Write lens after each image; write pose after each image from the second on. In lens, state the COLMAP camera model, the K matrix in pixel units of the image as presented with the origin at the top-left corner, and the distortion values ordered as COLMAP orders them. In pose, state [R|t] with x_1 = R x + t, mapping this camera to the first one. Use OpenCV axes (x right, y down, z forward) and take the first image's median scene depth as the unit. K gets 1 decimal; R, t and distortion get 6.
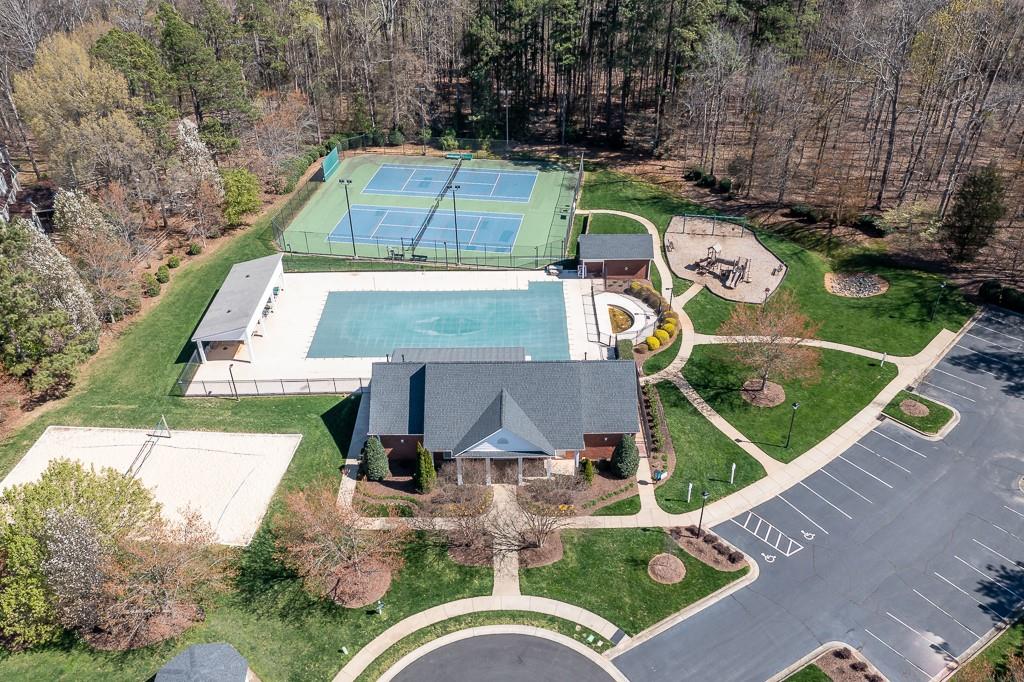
lens RADIAL K [[810.9, 0, 511.0], [0, 810.9, 342.2], [0, 0, 1]] dist [-0.050078, 0.000990]
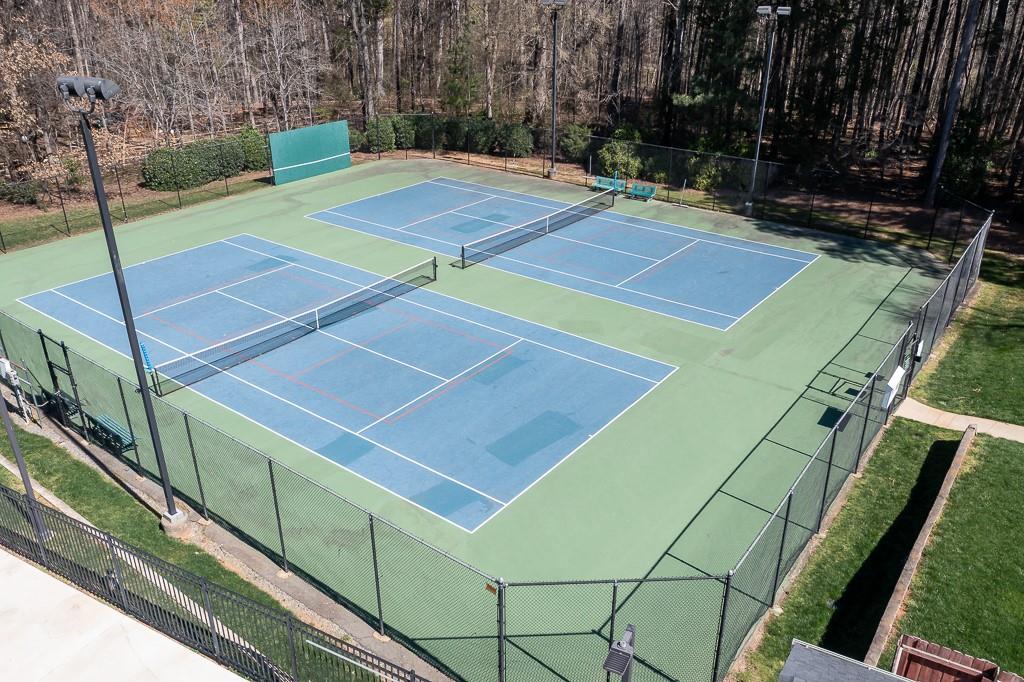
lens RADIAL K [[810.9, 0, 513.3], [0, 810.9, 340.5], [0, 0, 1]] dist [-0.050078, 0.000990]
pose [[0.880110, 0.214766, -0.423418, 0.065410], [-0.281666, 0.954127, -0.101514, -0.109708], [0.382193, 0.208606, 0.900229, 0.654542]]
